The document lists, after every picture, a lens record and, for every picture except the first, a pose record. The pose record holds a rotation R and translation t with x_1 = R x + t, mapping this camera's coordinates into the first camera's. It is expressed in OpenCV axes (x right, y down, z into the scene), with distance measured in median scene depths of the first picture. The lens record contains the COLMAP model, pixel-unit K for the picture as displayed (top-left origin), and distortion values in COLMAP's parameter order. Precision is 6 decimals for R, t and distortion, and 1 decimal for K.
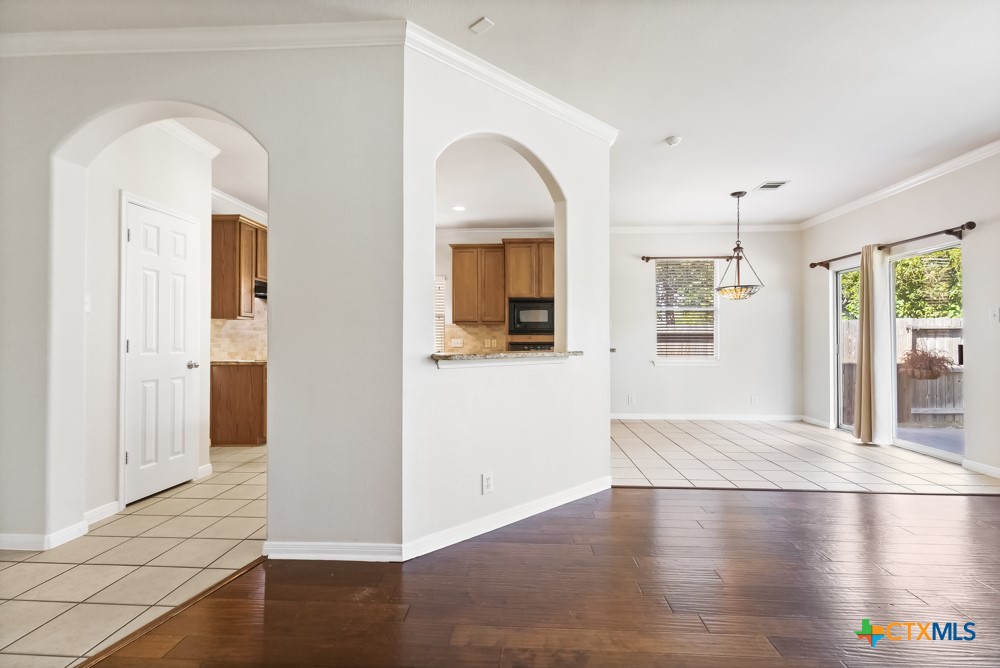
lens RADIAL K [[463.2, 0, 506.3], [0, 463.2, 334.0], [0, 0, 1]] dist [0.010016, 0.000189]
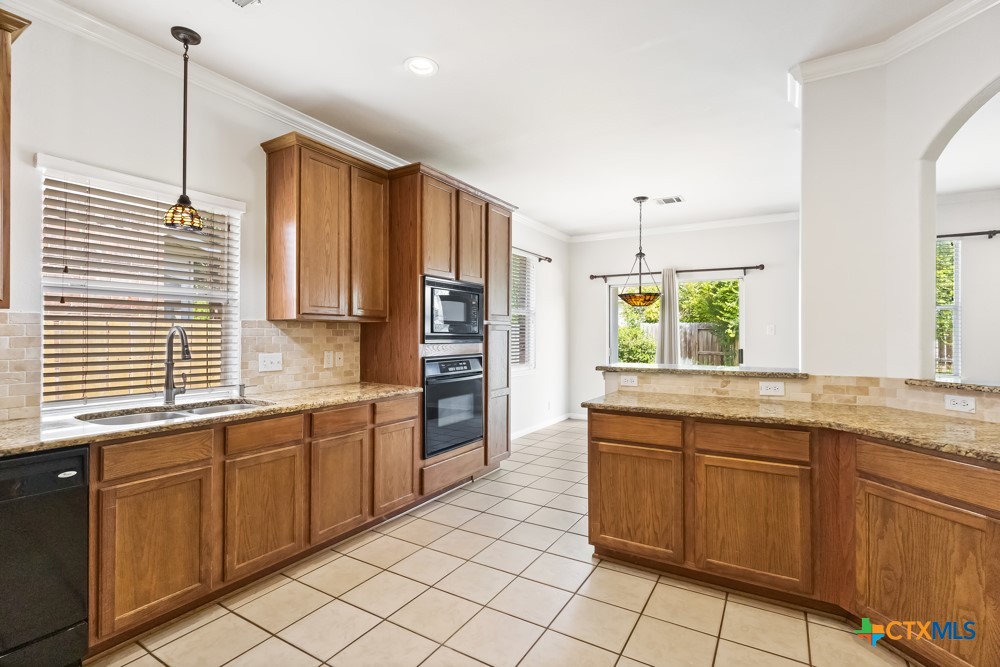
lens RADIAL K [[467.1, 0, 493.7], [0, 467.1, 326.7], [0, 0, 1]] dist [0.001360, 0.000630]
pose [[0.485157, 0.016832, 0.874265, -0.453475], [-0.014007, 0.999836, -0.011477, -0.014073], [-0.874315, -0.006677, 0.485314, 0.706659]]
